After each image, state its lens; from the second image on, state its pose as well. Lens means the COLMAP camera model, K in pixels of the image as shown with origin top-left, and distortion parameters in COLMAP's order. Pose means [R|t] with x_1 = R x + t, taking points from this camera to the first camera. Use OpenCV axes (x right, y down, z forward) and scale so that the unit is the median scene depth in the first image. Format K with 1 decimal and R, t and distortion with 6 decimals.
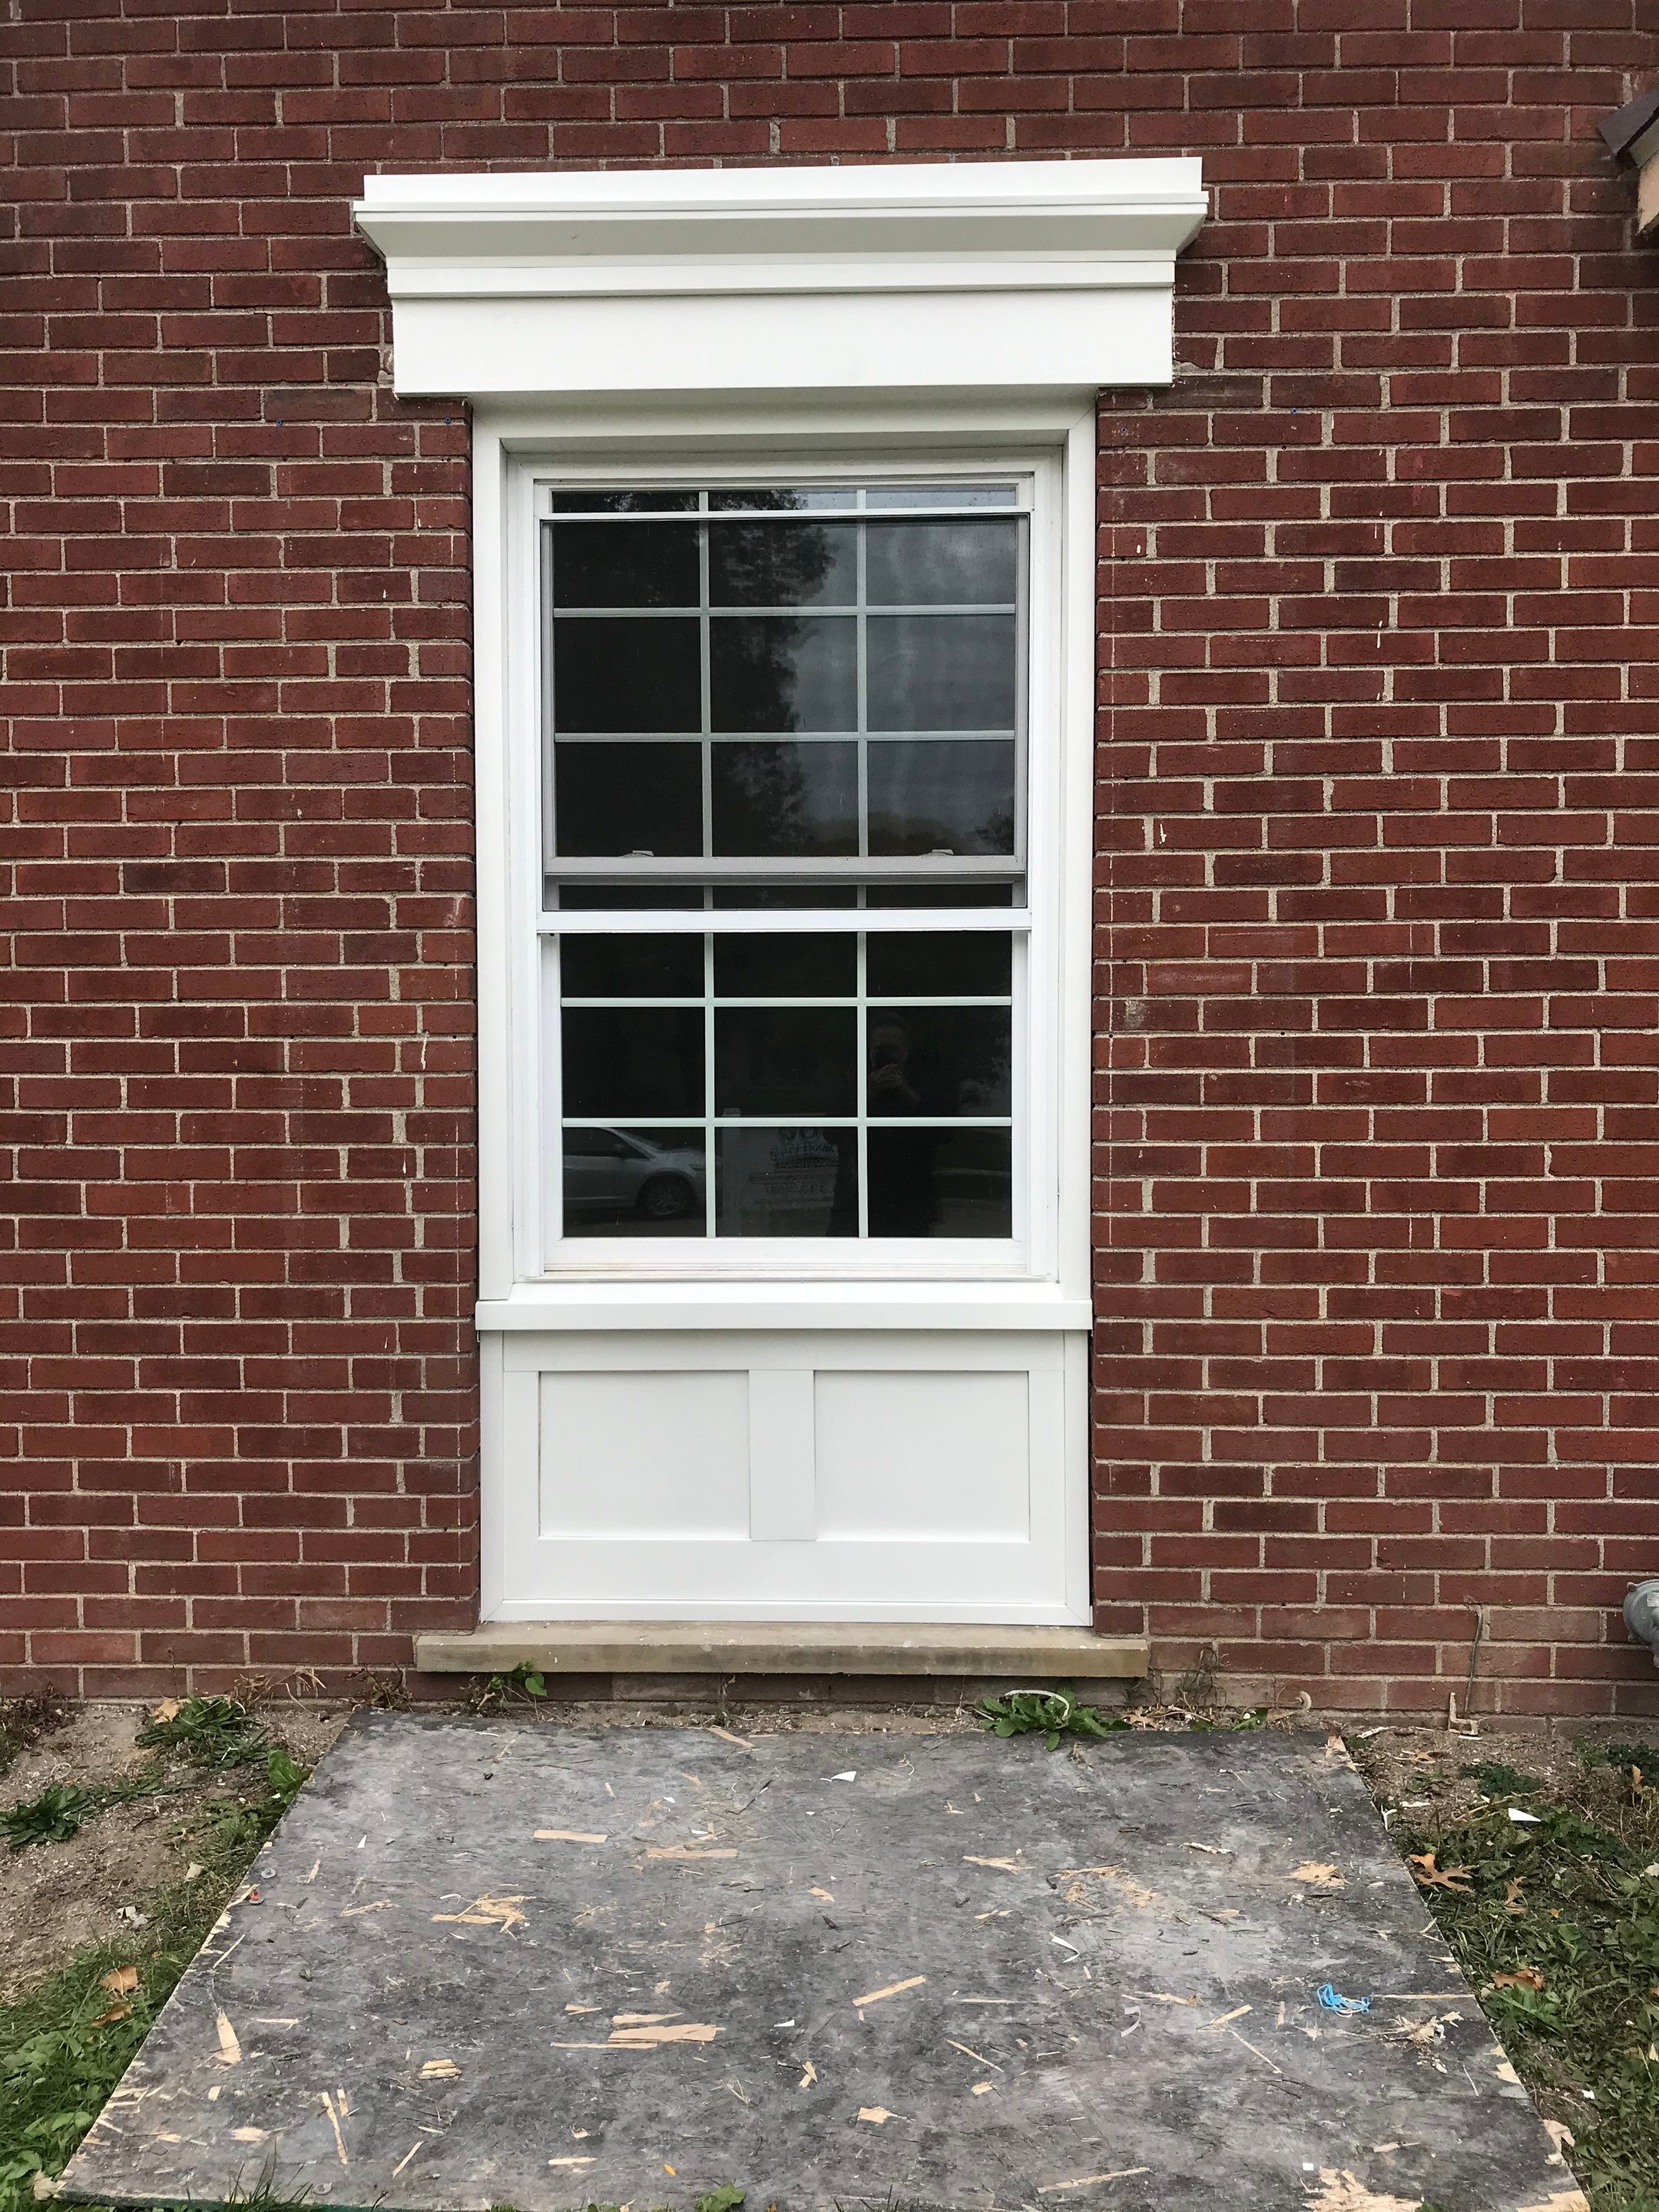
lens RADIAL K [[1764.0, 0, 833.5], [0, 1764.0, 1181.4], [0, 0, 1]] dist [0.037081, -0.004858]
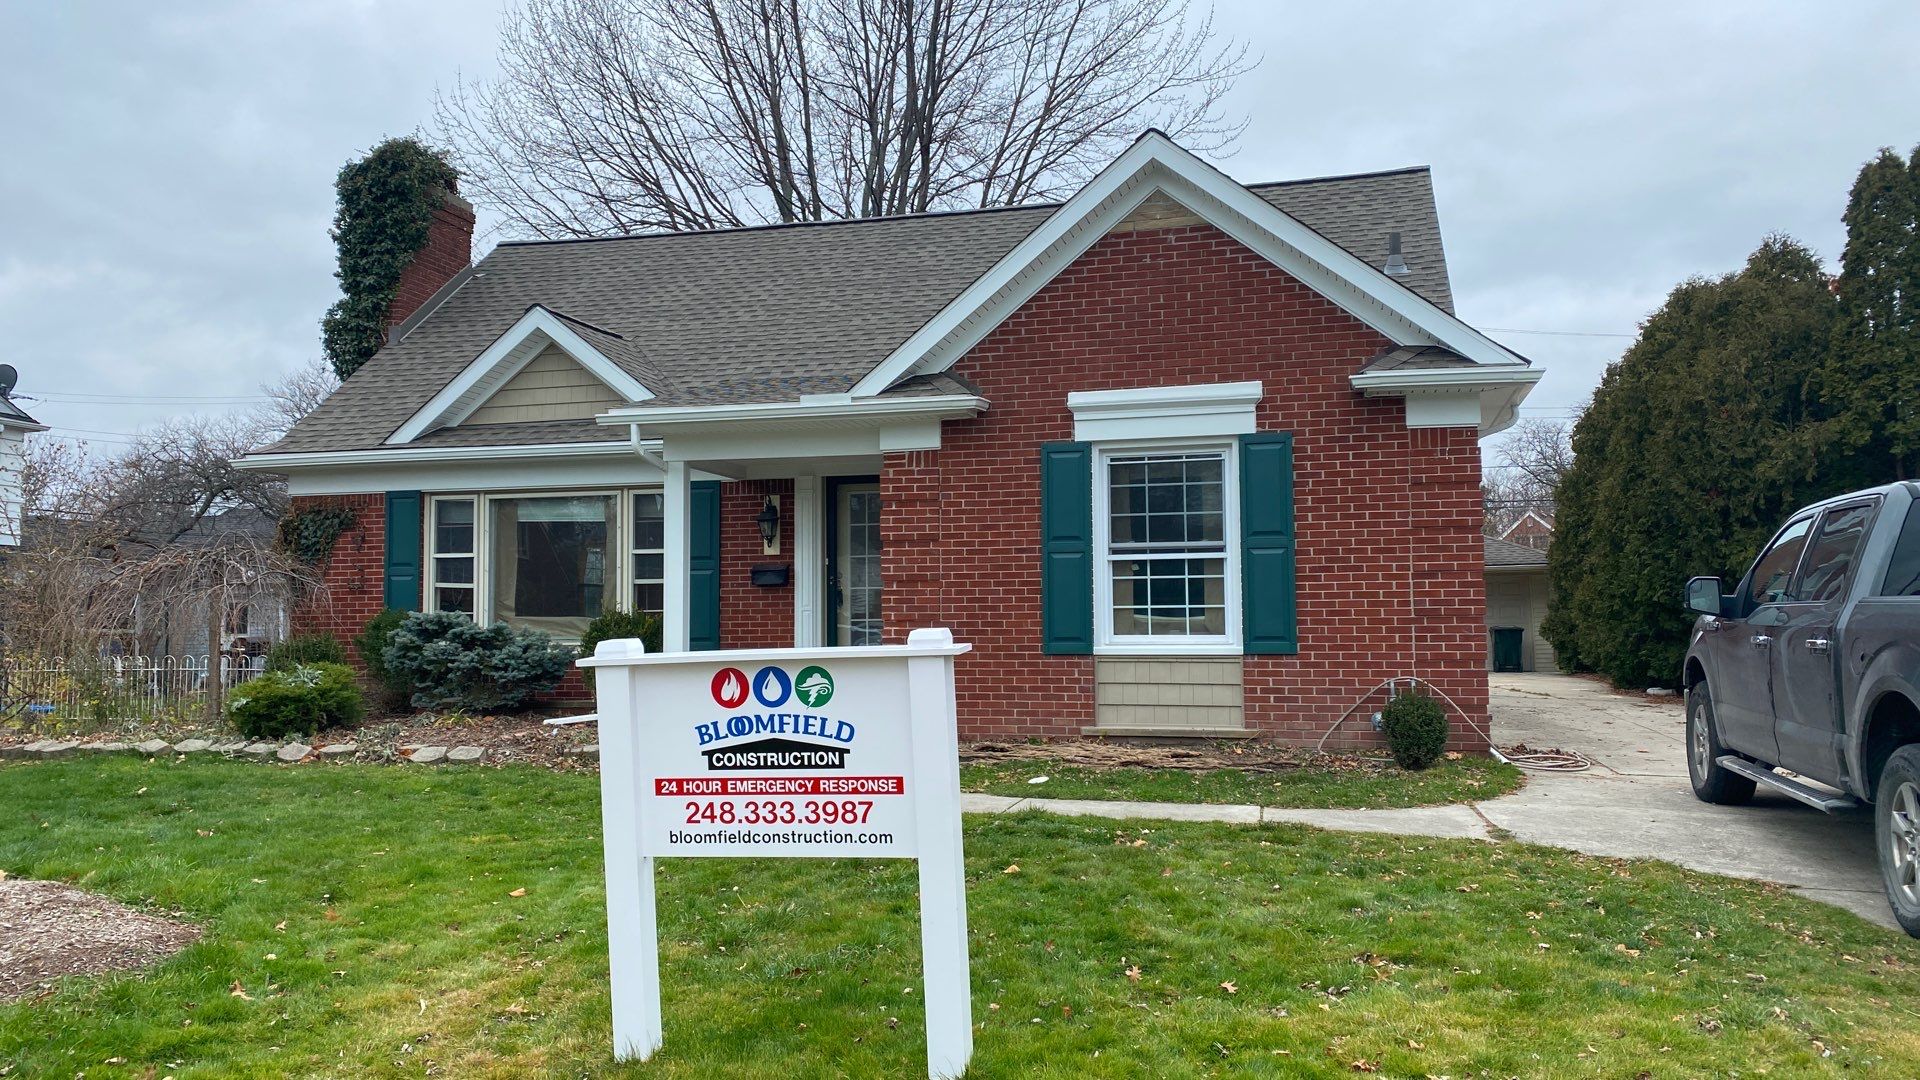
lens RADIAL K [[1400.8, 0, 960.0], [0, 1400.8, 540.0], [0, 0, 1]] dist [0.098261, -0.006903]
pose [[0.974495, -0.020259, -0.223495, 0.243919], [0.002237, 0.996744, -0.080598, 0.081306], [0.224400, 0.078043, 0.971367, -2.389716]]
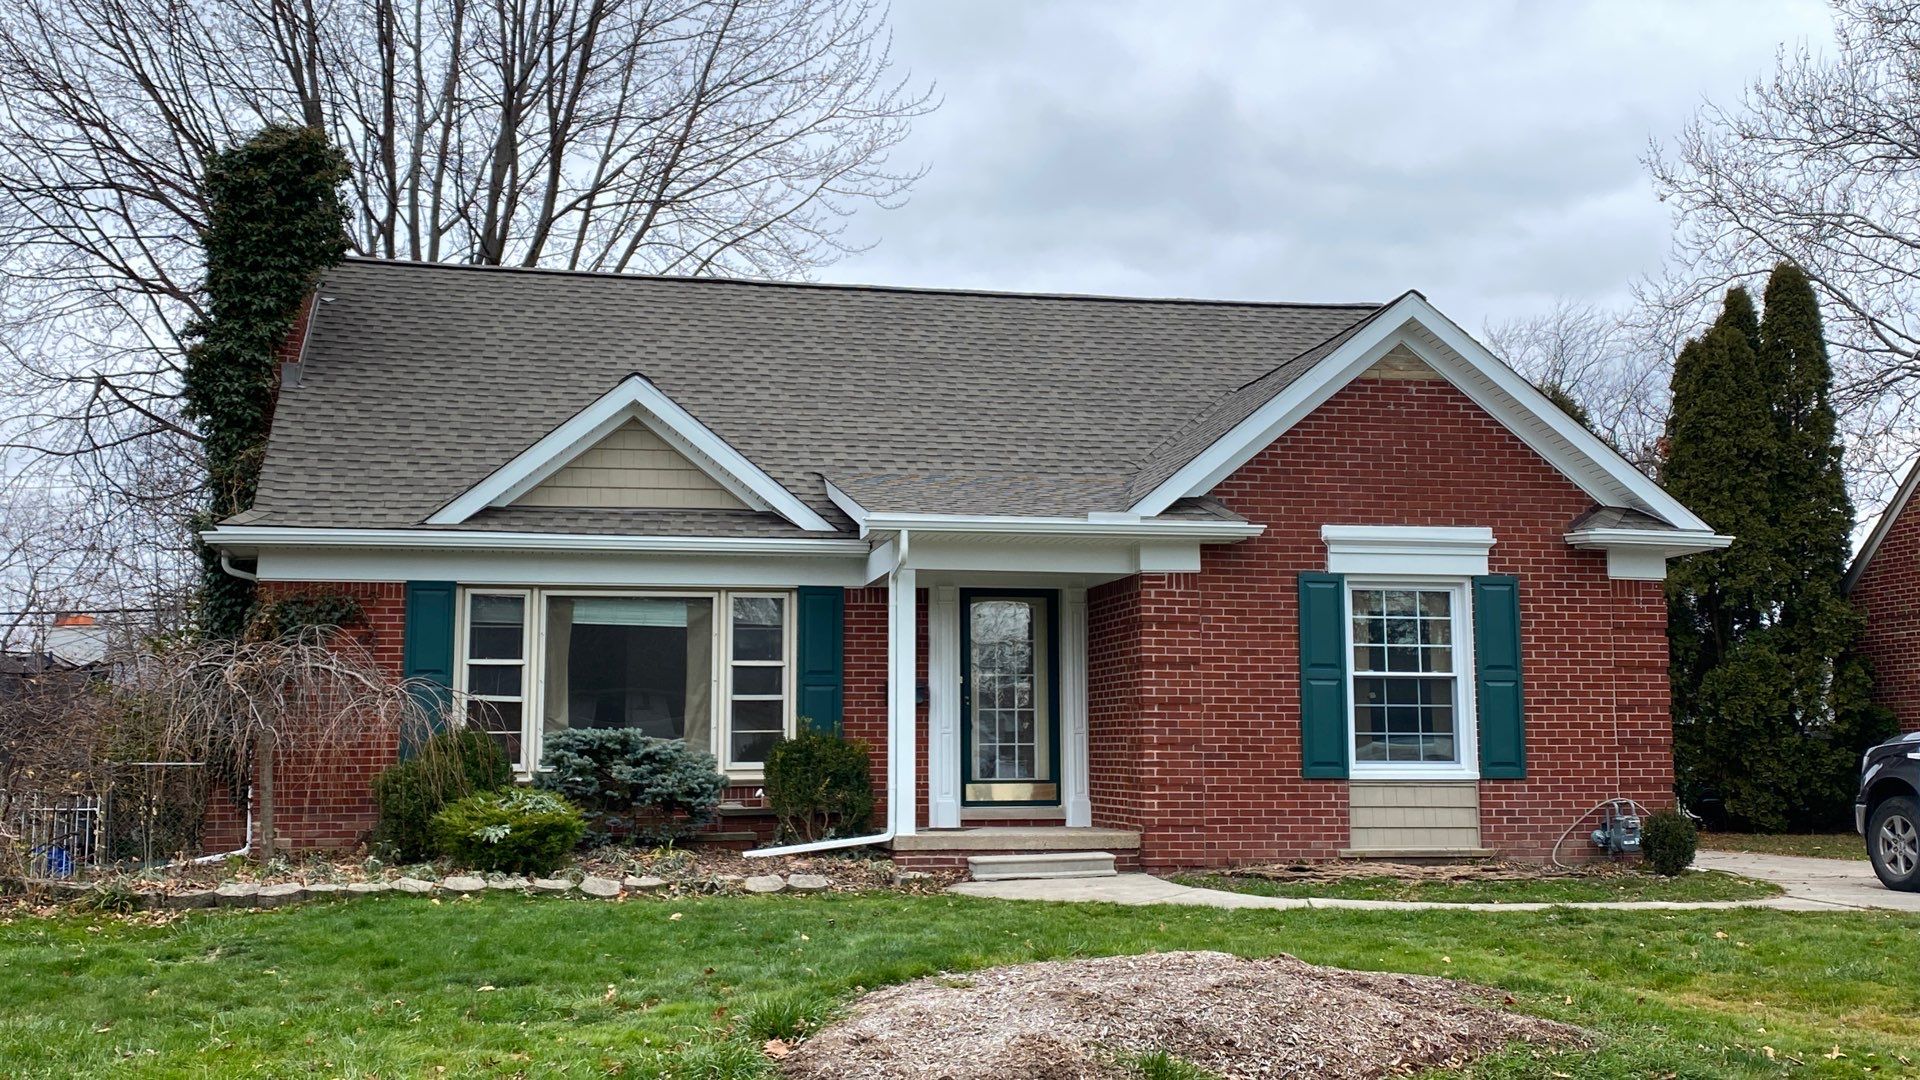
lens RADIAL K [[1928.4, 0, 960.0], [0, 1928.4, 540.0], [0, 0, 1]] dist [0.109087, -0.014161]
pose [[0.974298, 0.023429, 0.224040, -2.266385], [0.007281, 0.990782, -0.135271, 0.142430], [-0.225144, 0.133425, 0.965147, -3.568981]]
